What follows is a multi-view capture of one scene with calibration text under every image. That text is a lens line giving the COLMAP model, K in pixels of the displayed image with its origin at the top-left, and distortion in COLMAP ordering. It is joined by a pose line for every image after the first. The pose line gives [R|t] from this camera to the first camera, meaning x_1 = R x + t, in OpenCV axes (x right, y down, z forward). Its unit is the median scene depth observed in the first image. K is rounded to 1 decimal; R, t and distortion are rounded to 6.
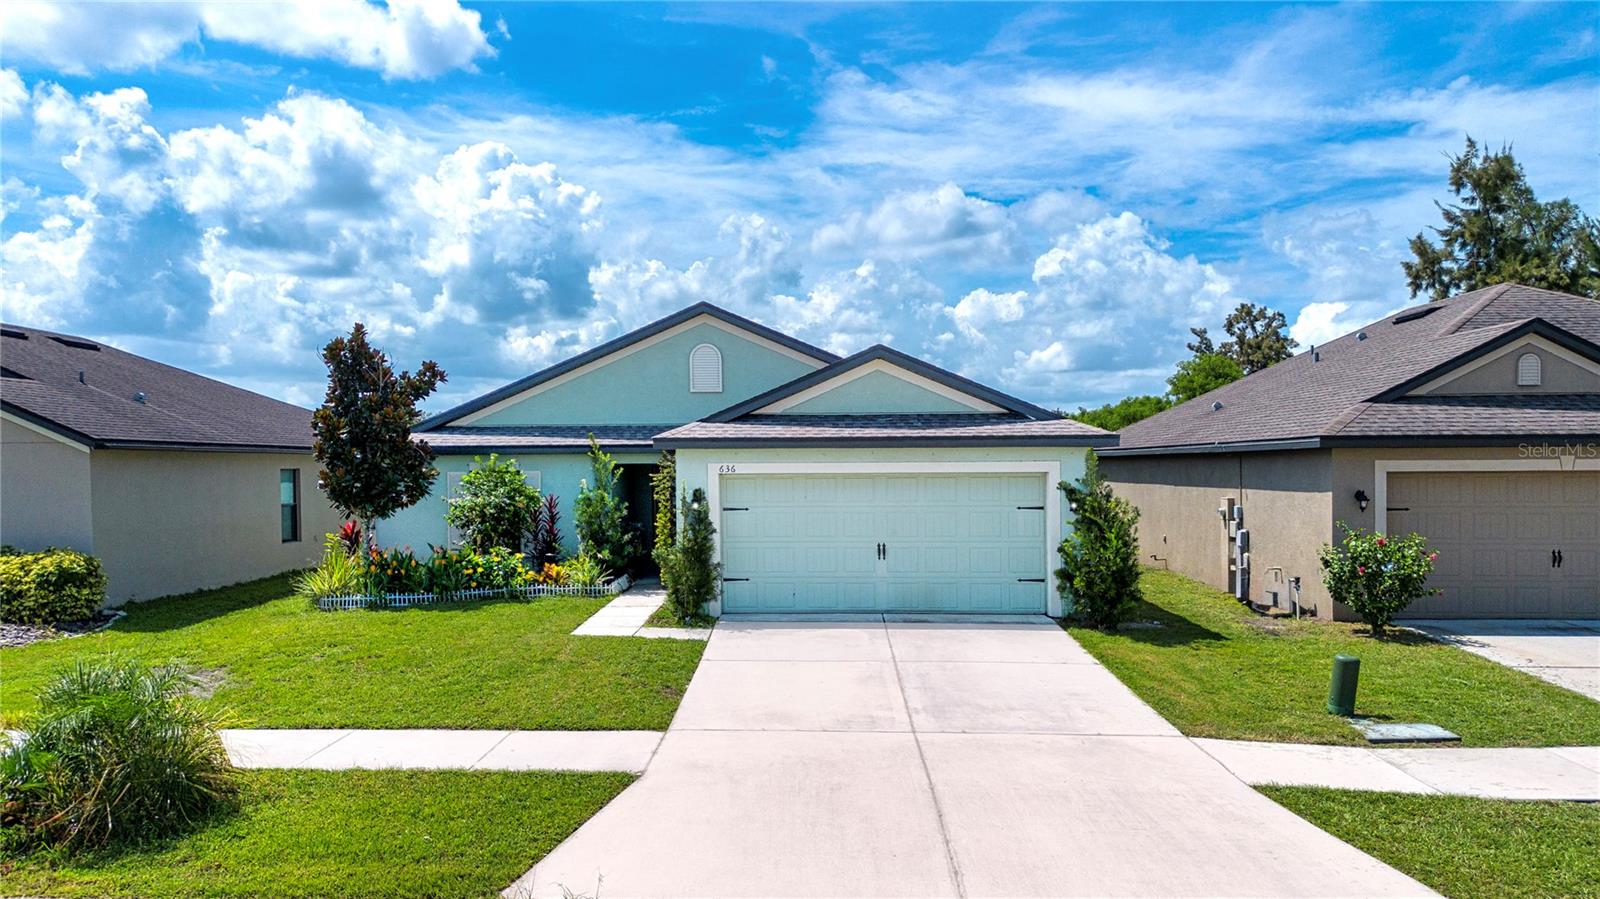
lens RADIAL K [[1159.9, 0, 752.6], [0, 1159.9, 452.7], [0, 0, 1]] dist [0.042186, -0.002895]
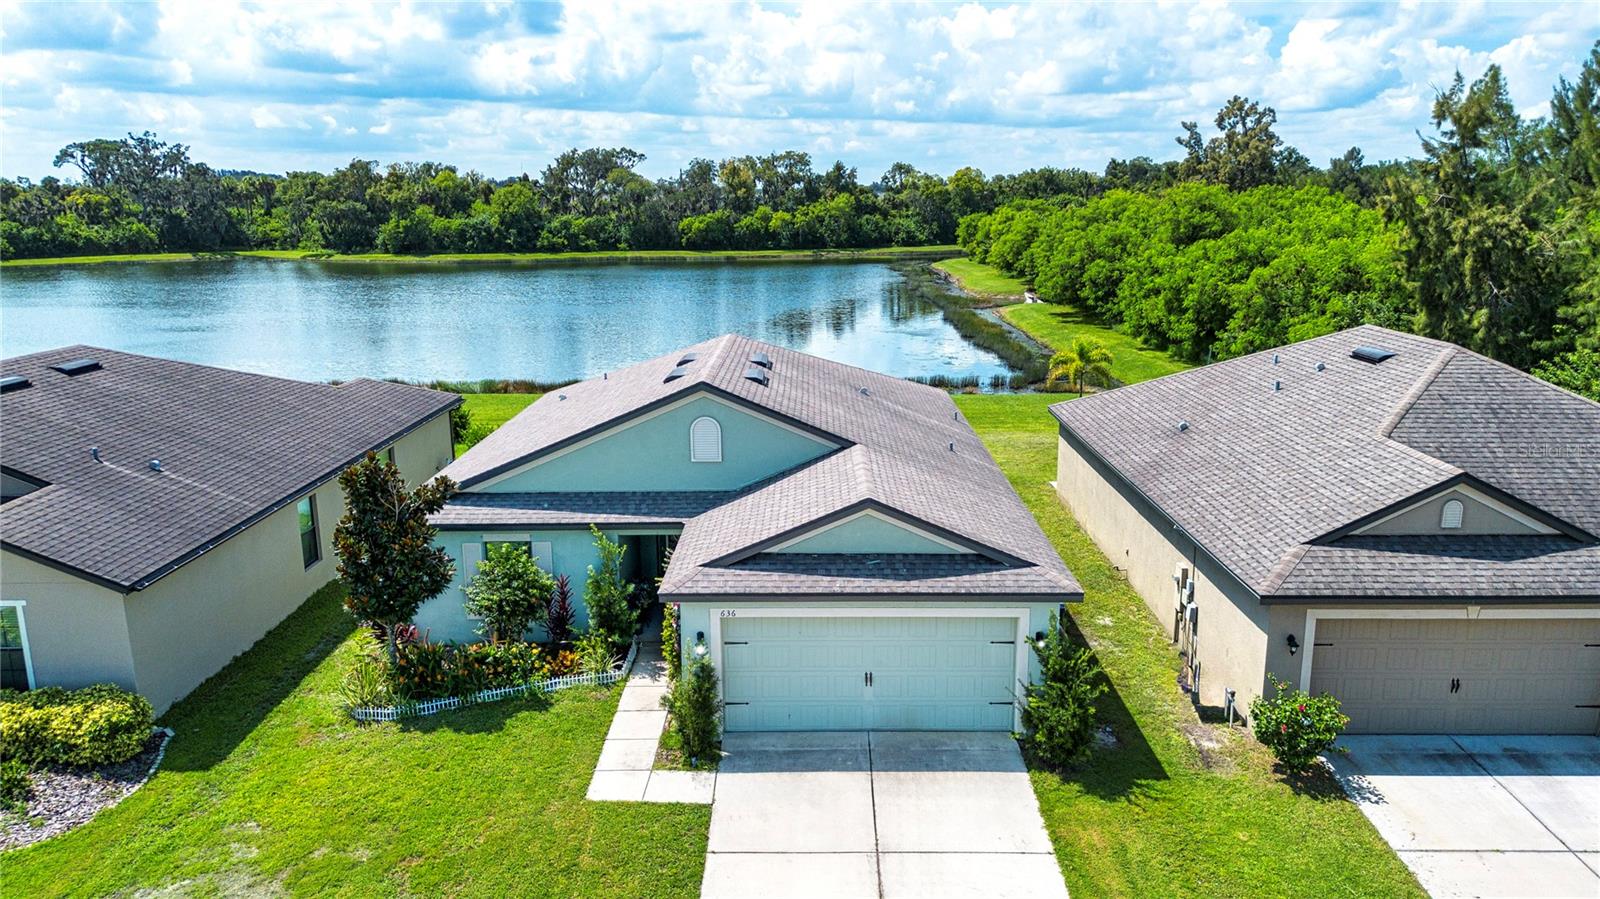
lens RADIAL K [[1132.0, 0, 800.0], [0, 1132.0, 449.5], [0, 0, 1]] dist [0.038064, -0.001329]
pose [[0.998895, -0.008202, 0.046272, -0.001965], [-0.002157, 0.975609, 0.219504, -0.341384], [-0.046944, -0.219361, 0.974514, -0.003624]]
